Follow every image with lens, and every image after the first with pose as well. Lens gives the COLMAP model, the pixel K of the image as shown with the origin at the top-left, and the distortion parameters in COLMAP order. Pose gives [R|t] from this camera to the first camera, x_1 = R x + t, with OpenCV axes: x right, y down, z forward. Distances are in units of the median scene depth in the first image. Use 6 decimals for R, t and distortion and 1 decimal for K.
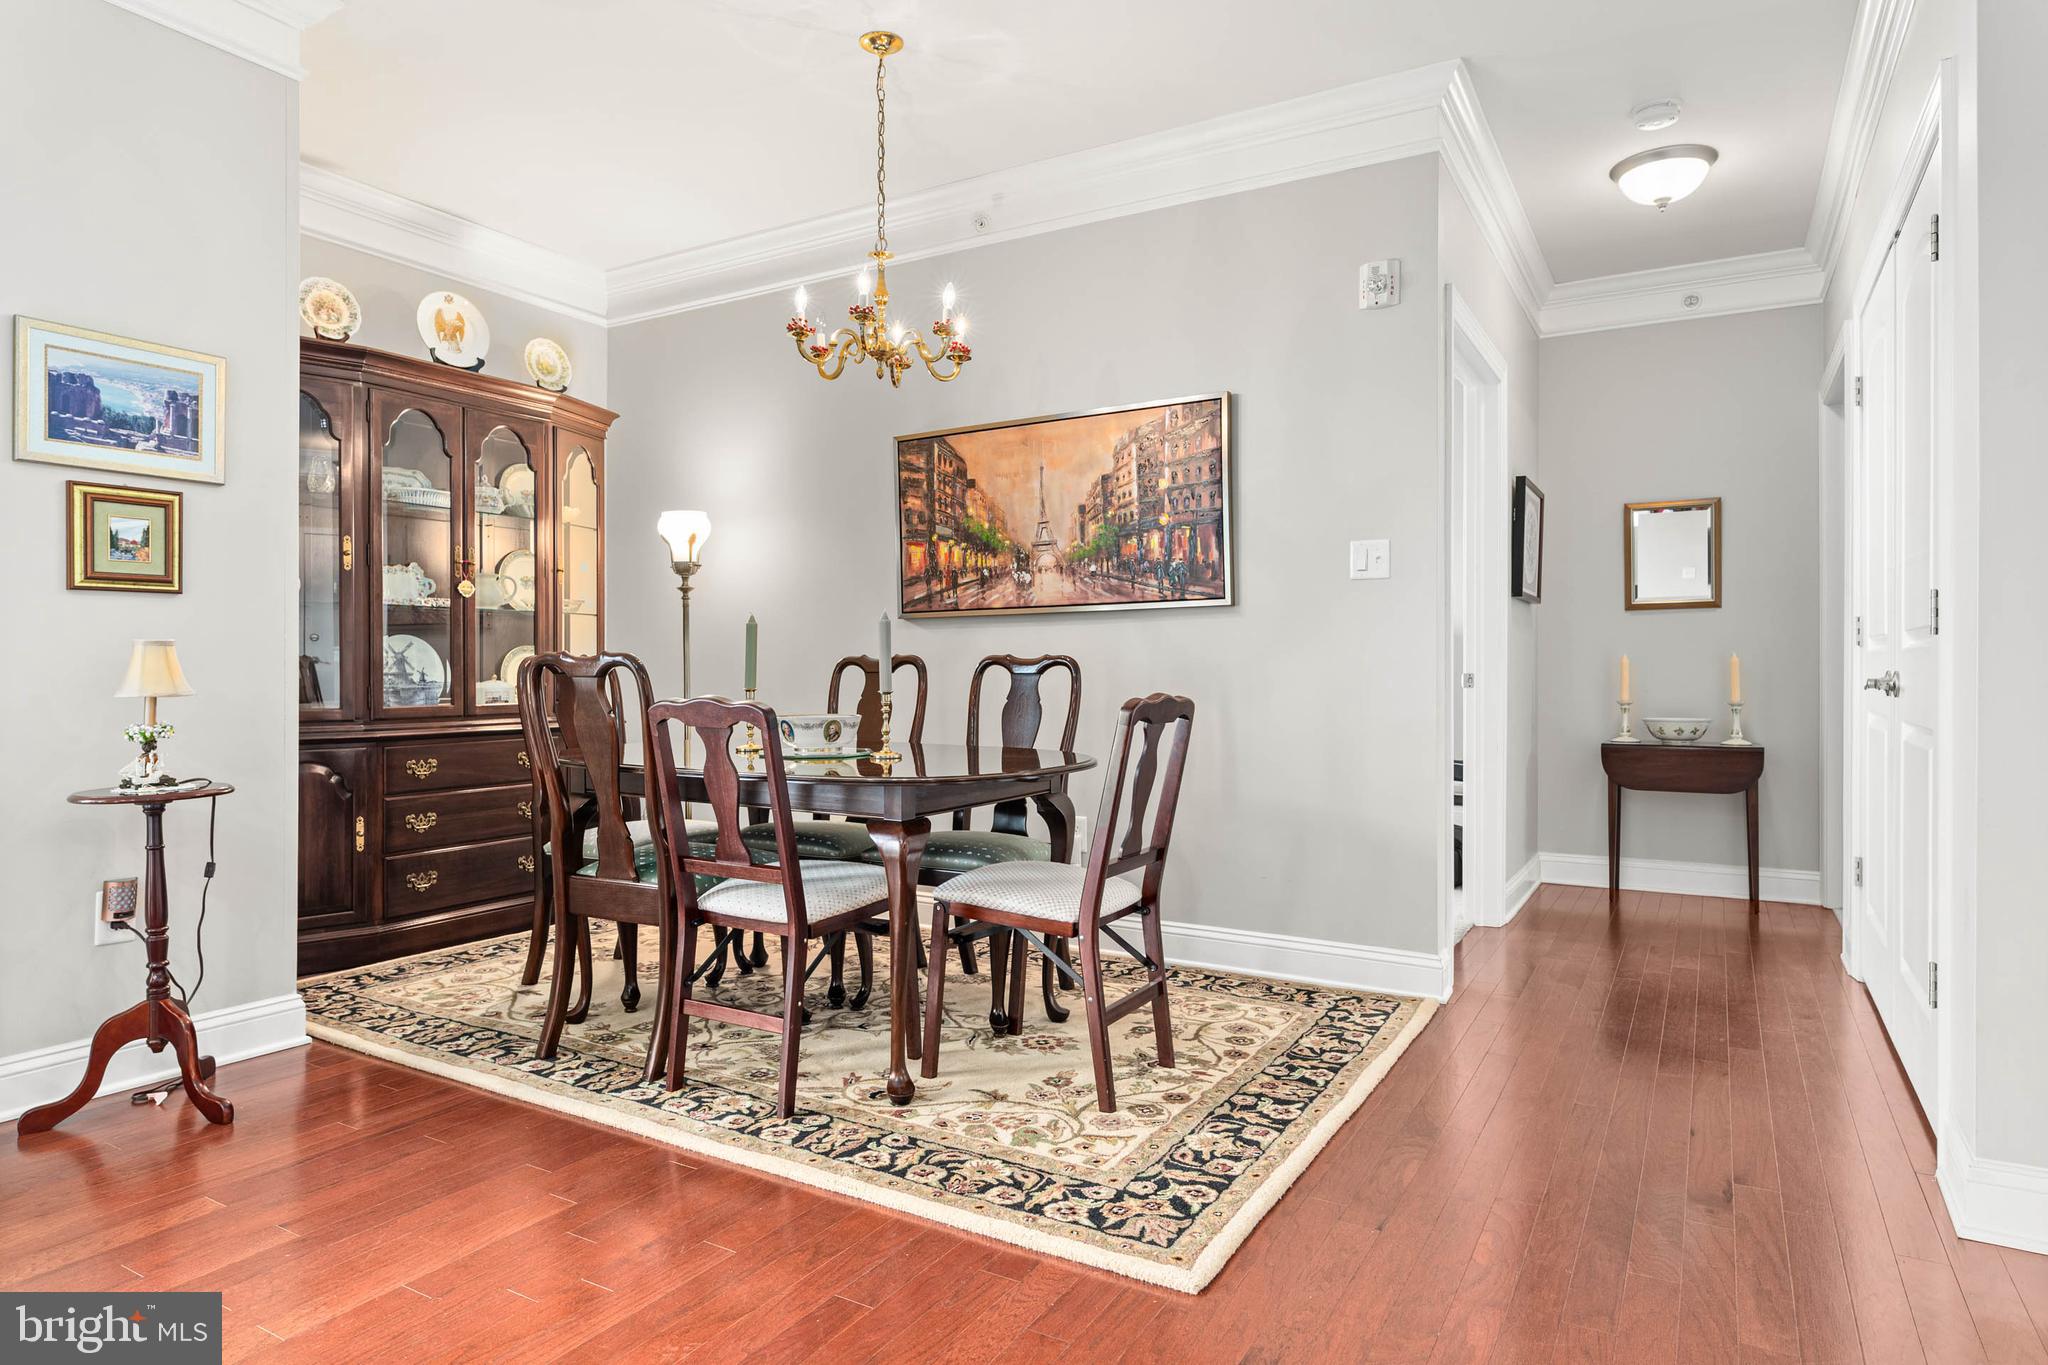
lens RADIAL K [[1179.0, 0, 1024.3], [0, 1179.0, 672.0], [0, 0, 1]] dist [0.000896, -0.001482]
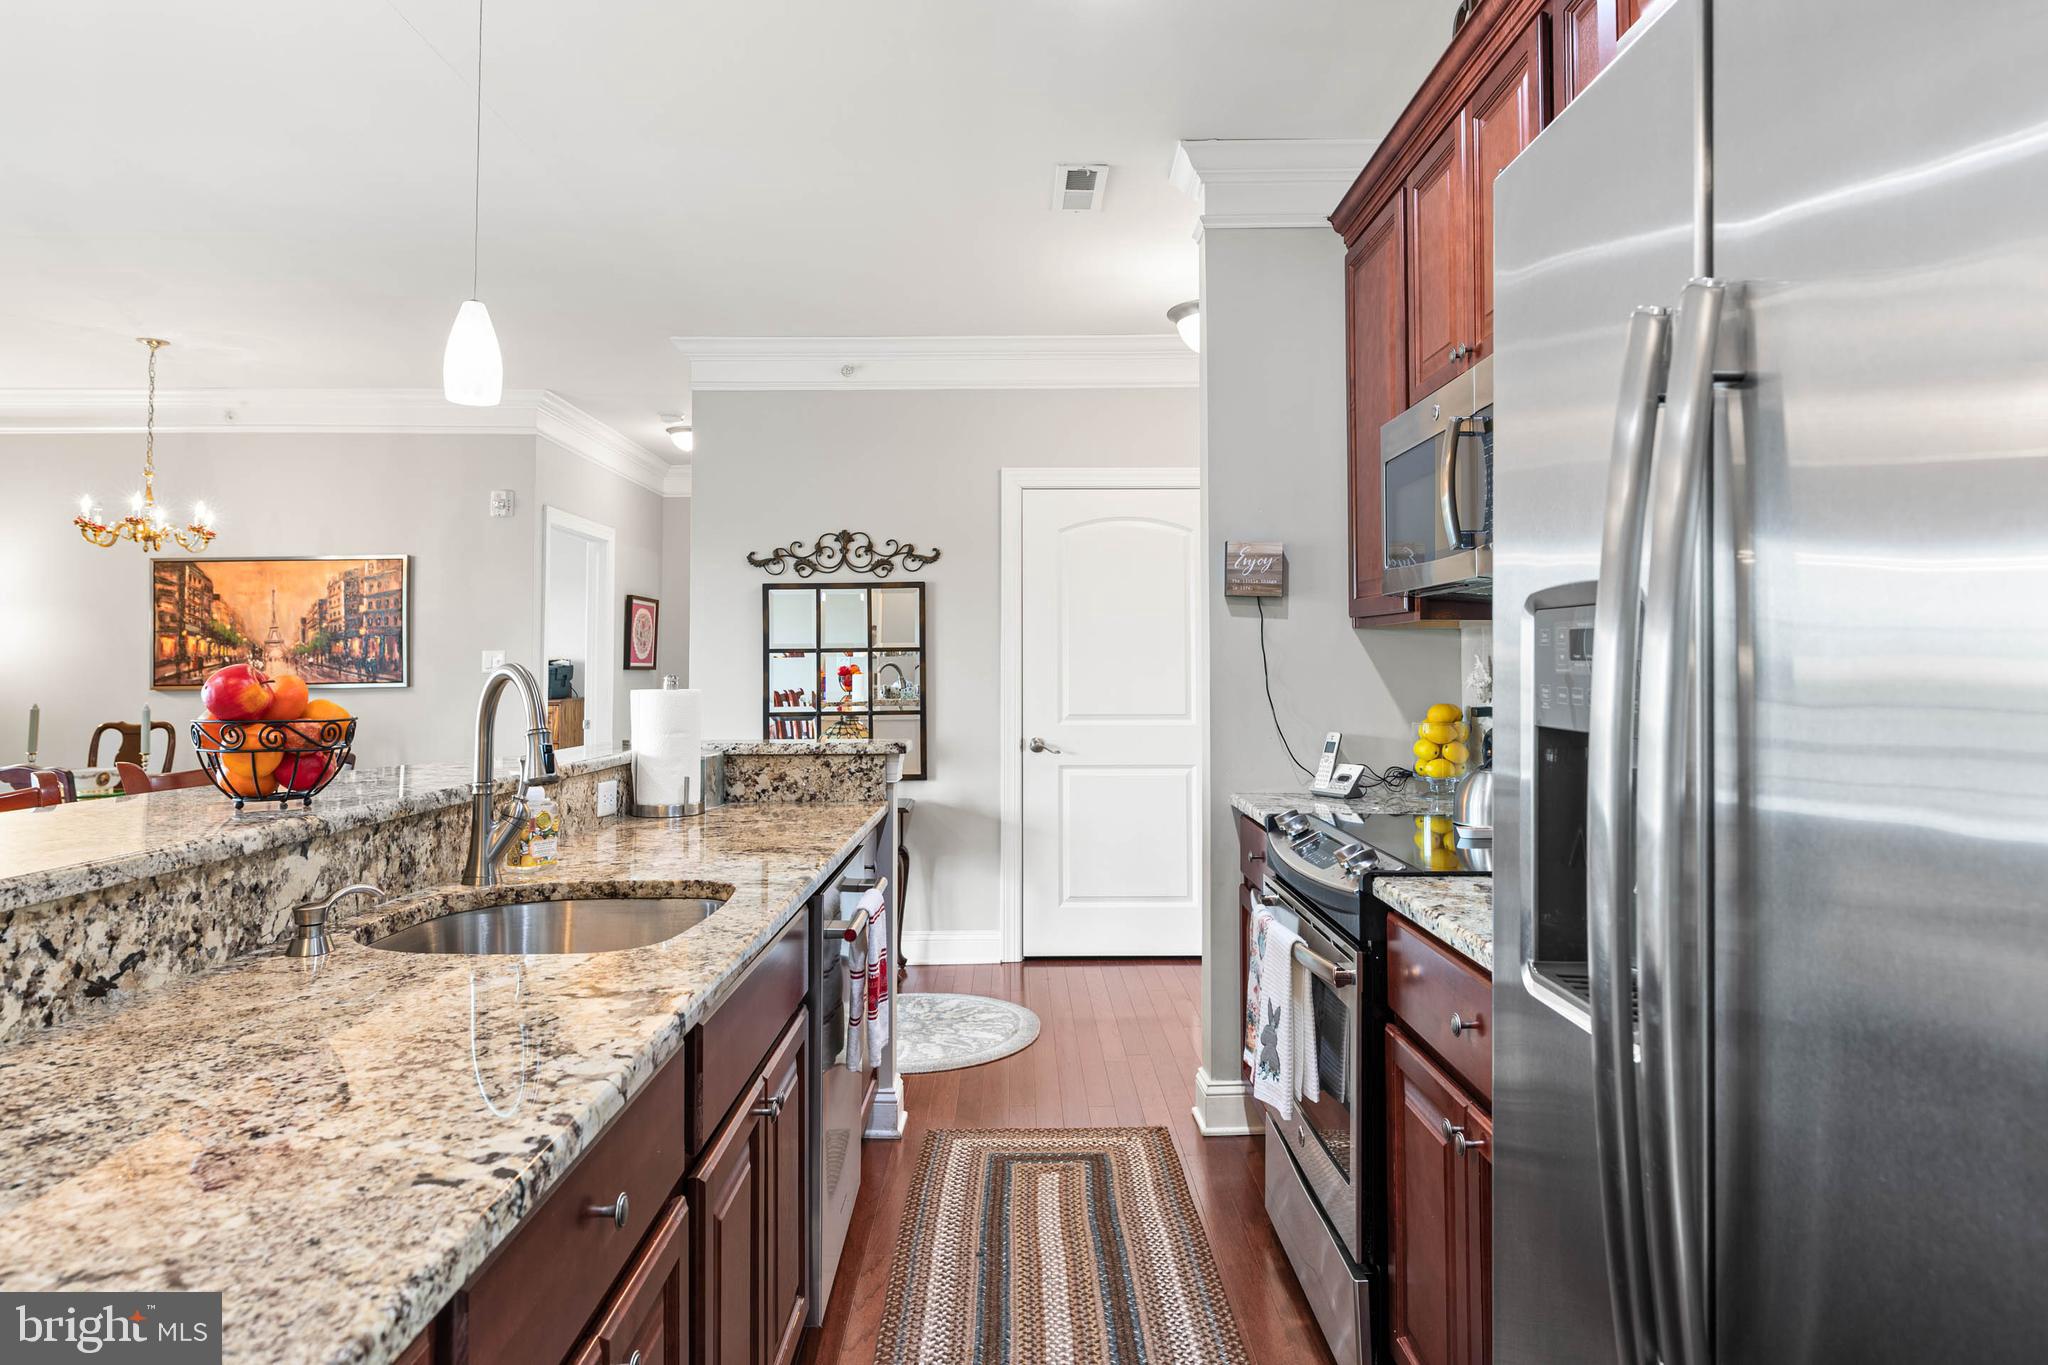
lens RADIAL K [[1191.7, 0, 1021.9], [0, 1191.7, 616.3], [0, 0, 1]] dist [0.000797, -0.000435]
pose [[0.856314, 0.022207, 0.515979, 0.048992], [0.002150, 0.998913, -0.046560, -0.070618], [-0.516452, 0.040979, 0.855335, -0.788028]]
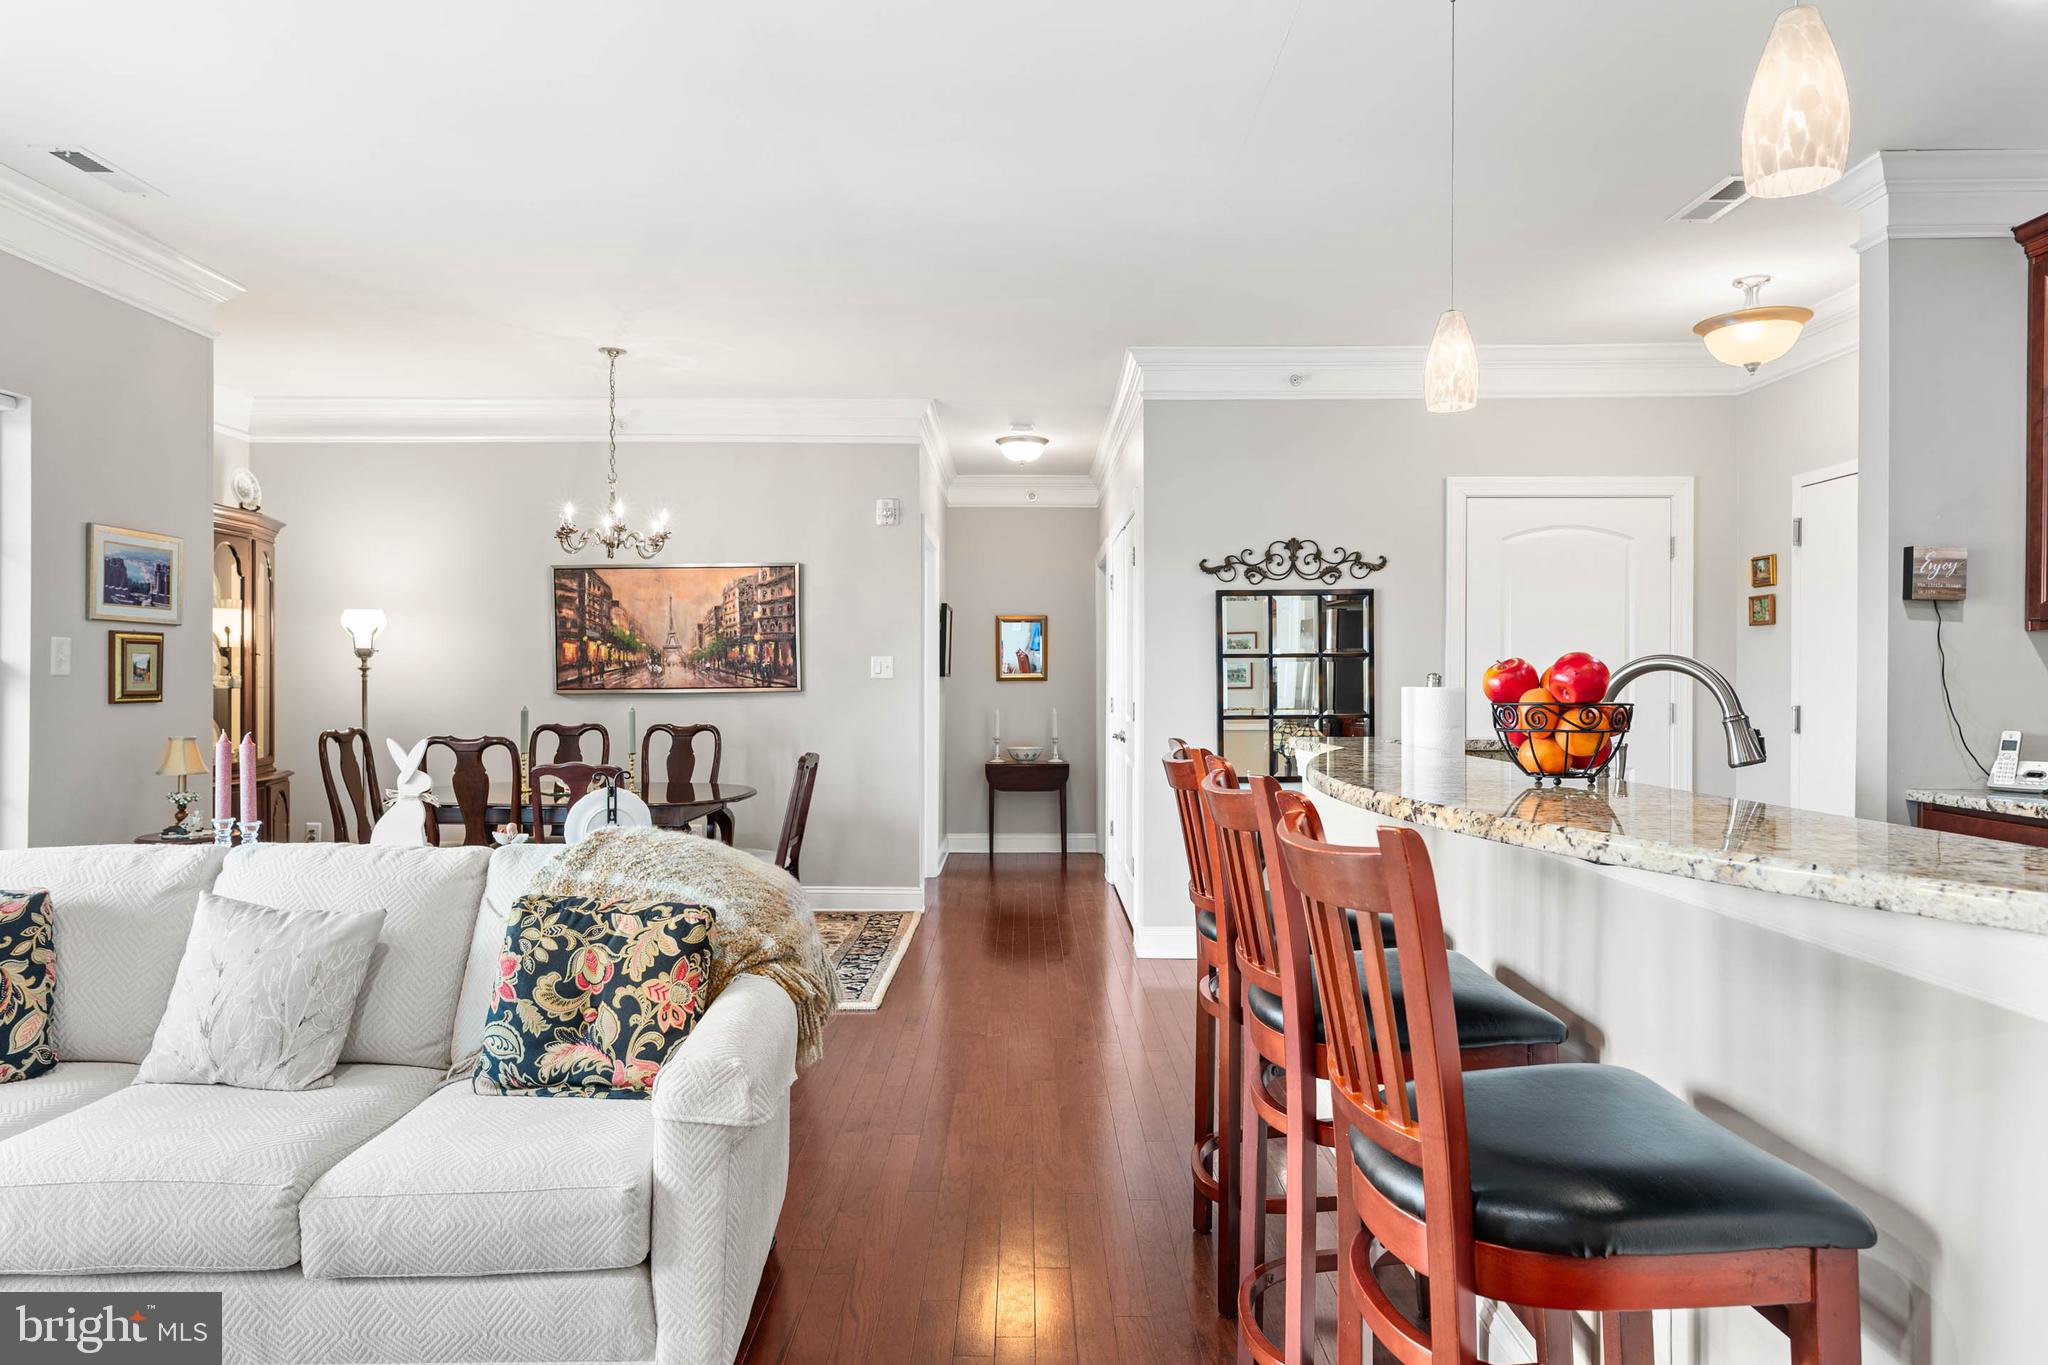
lens RADIAL K [[1196.9, 0, 1024.0], [0, 1196.9, 682.5], [0, 0, 1]] dist [0.004285, 0.000907]
pose [[0.862597, 0.001443, 0.505889, -0.382018], [-0.000382, 0.999998, -0.002201, -0.061436], [-0.505891, 0.001705, 0.862596, -0.578090]]
